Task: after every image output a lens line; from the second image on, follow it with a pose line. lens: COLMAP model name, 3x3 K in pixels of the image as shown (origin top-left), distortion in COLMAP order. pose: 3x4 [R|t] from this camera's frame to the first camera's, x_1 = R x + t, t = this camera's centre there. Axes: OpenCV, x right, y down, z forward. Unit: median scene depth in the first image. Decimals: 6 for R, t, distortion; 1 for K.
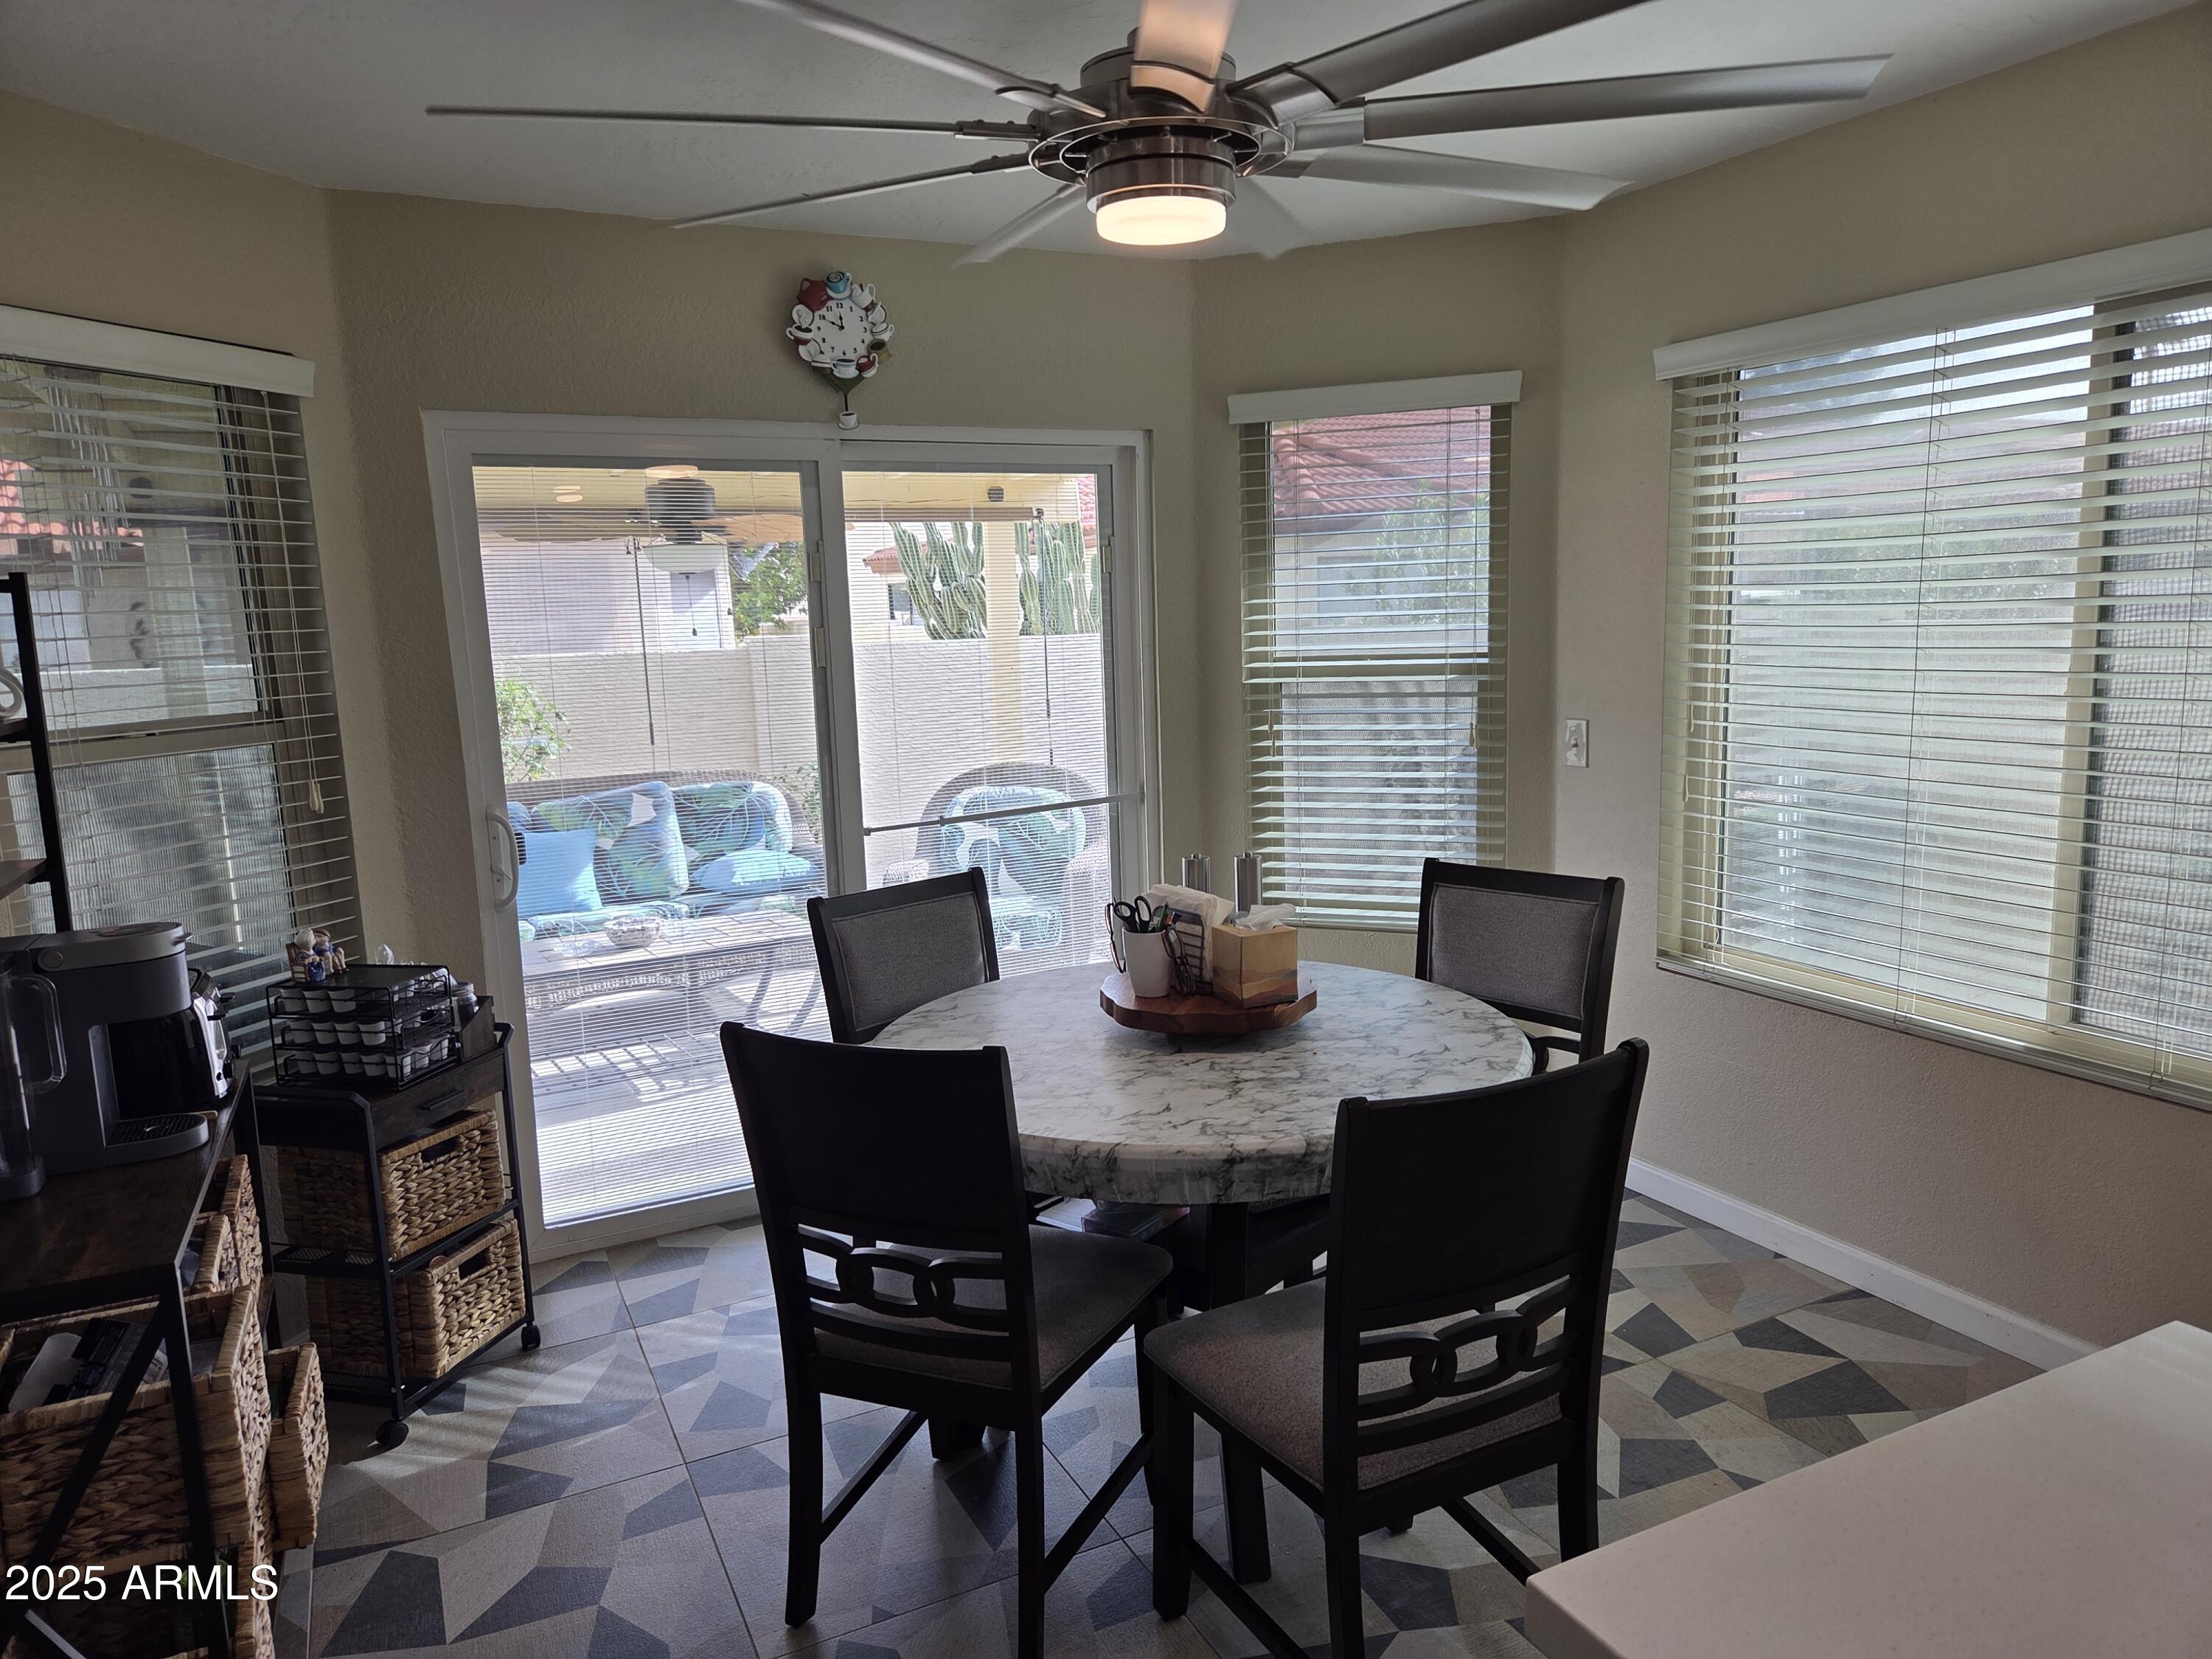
lens RADIAL K [[1464.1, 0, 1141.3], [0, 1464.1, 830.5], [0, 0, 1]] dist [0.083779, -0.081287]
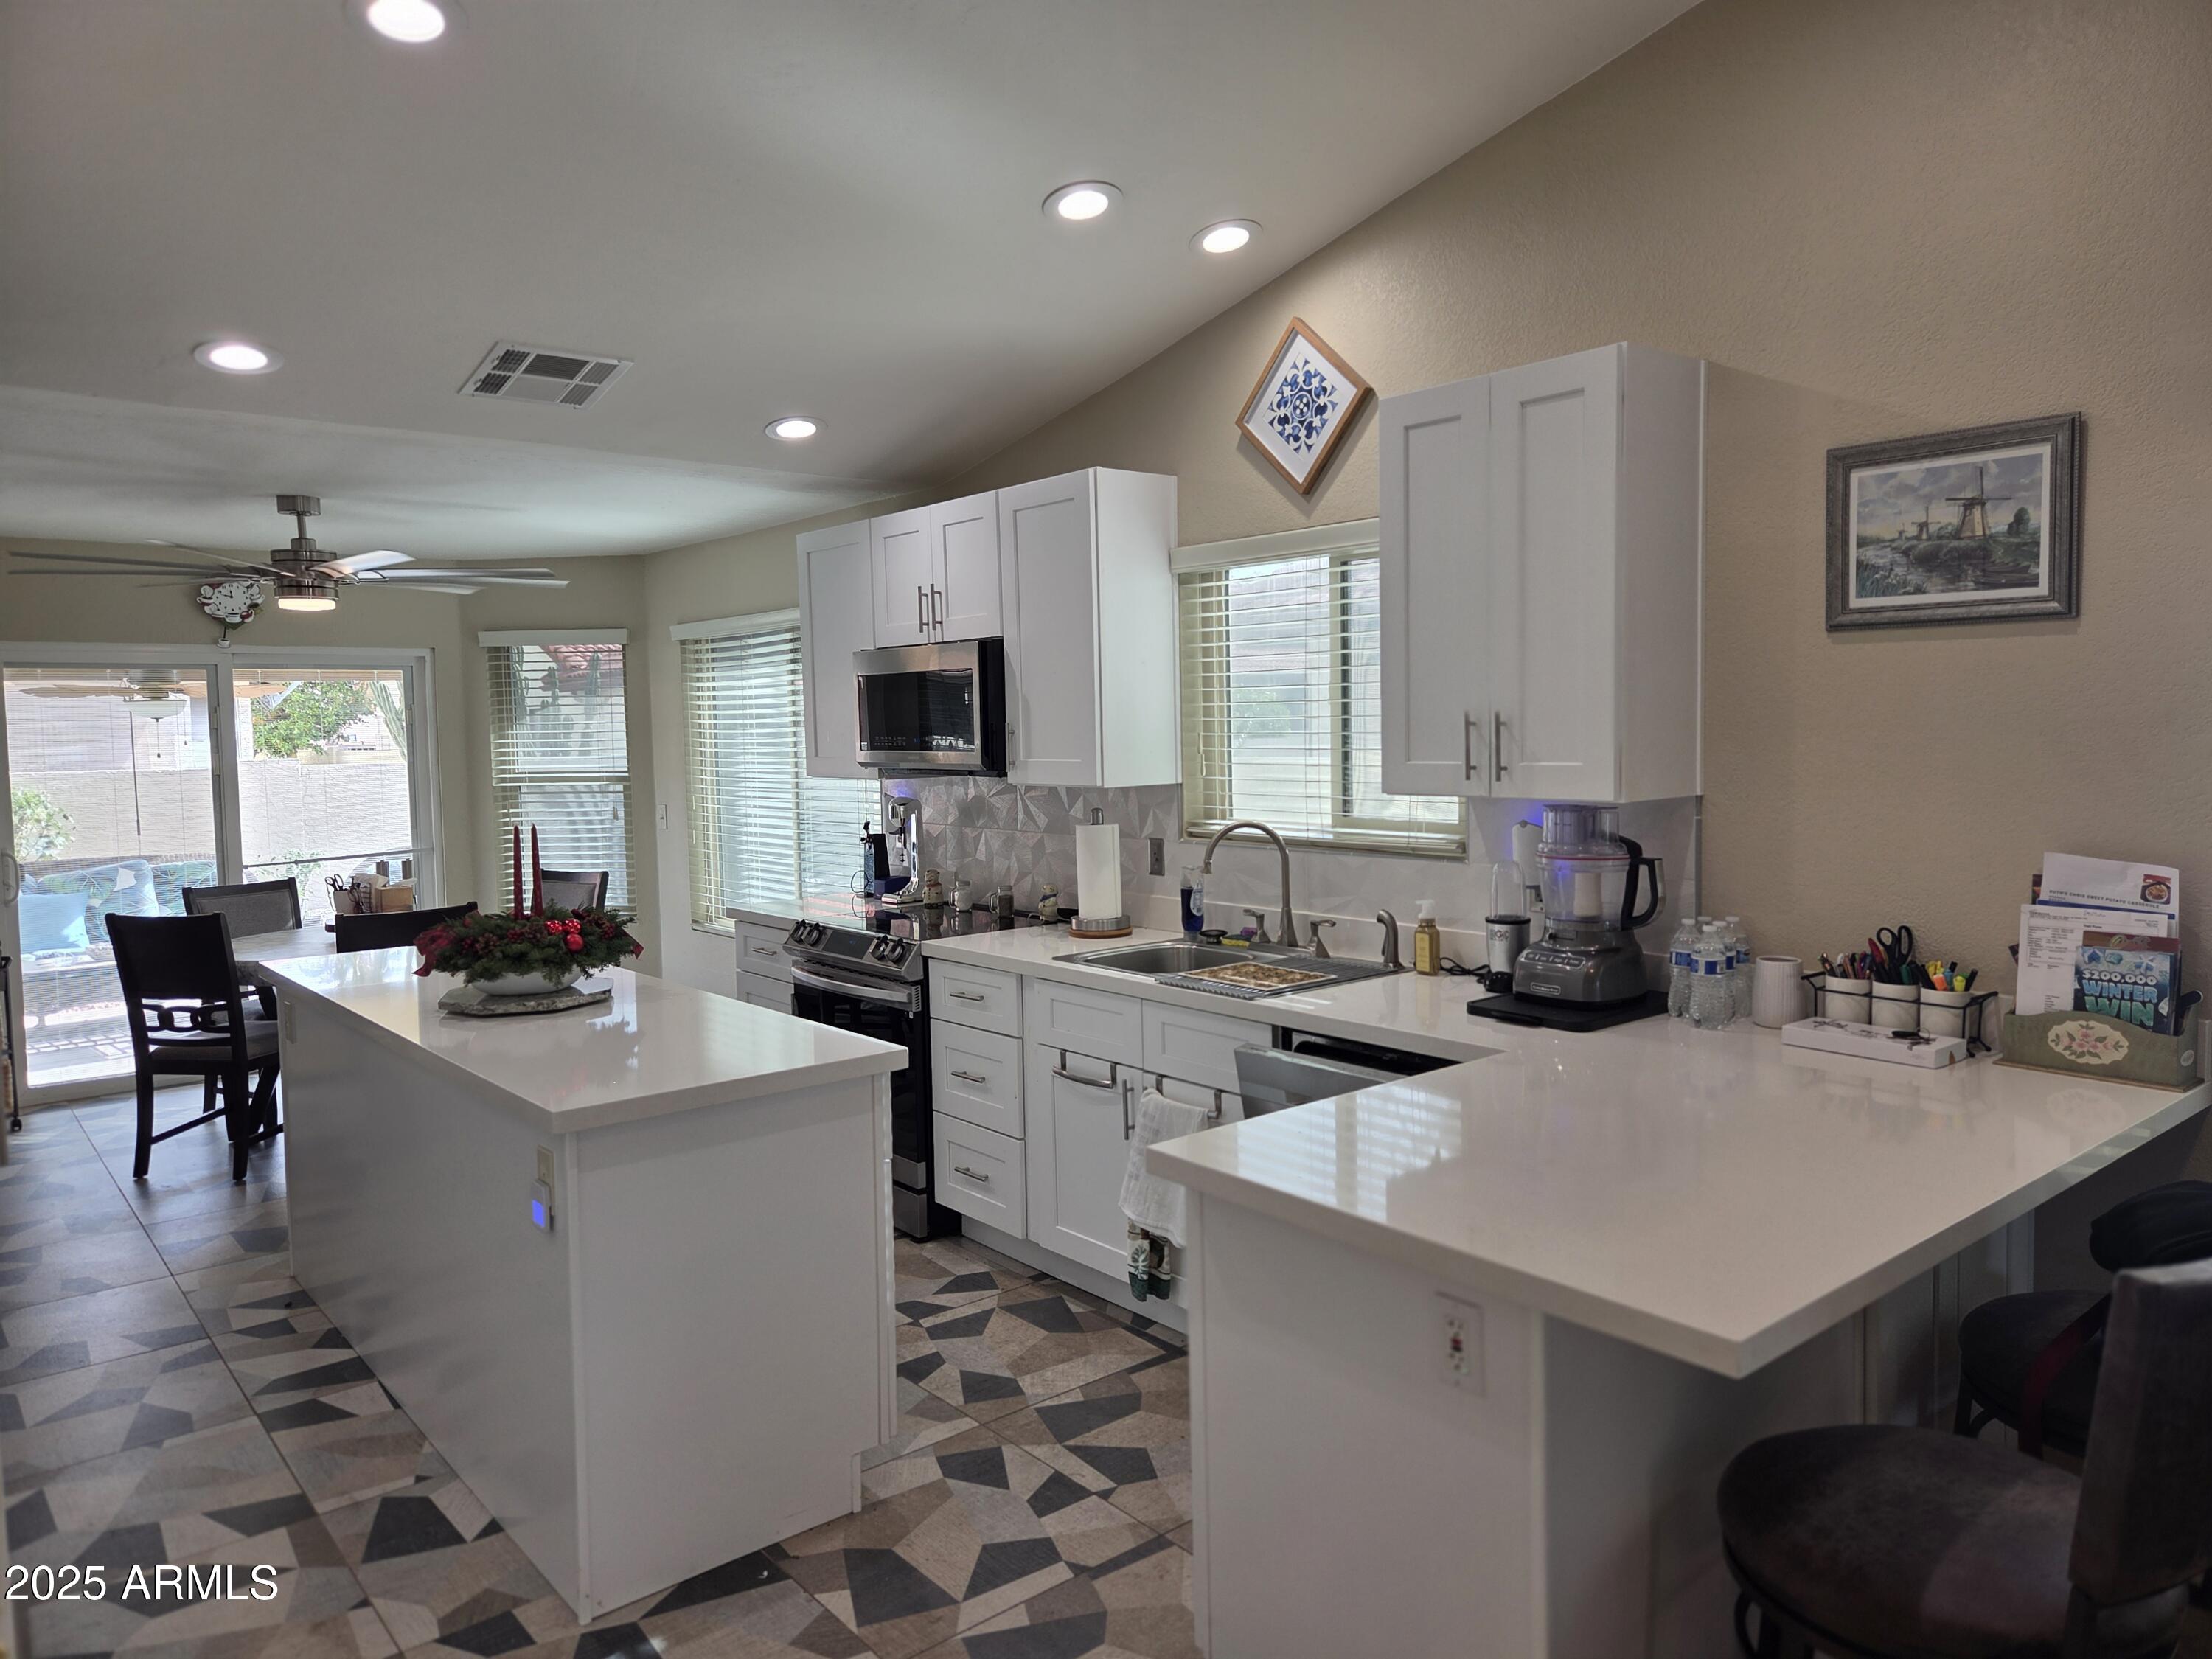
lens RADIAL K [[1472.9, 0, 1110.4], [0, 1472.9, 814.1], [0, 0, 1]] dist [0.102412, -0.078992]
pose [[0.977558, -0.001381, 0.210661, 0.445934], [0.022114, 0.995126, -0.096098, 0.133999], [-0.209502, 0.098600, 0.972824, -0.993457]]
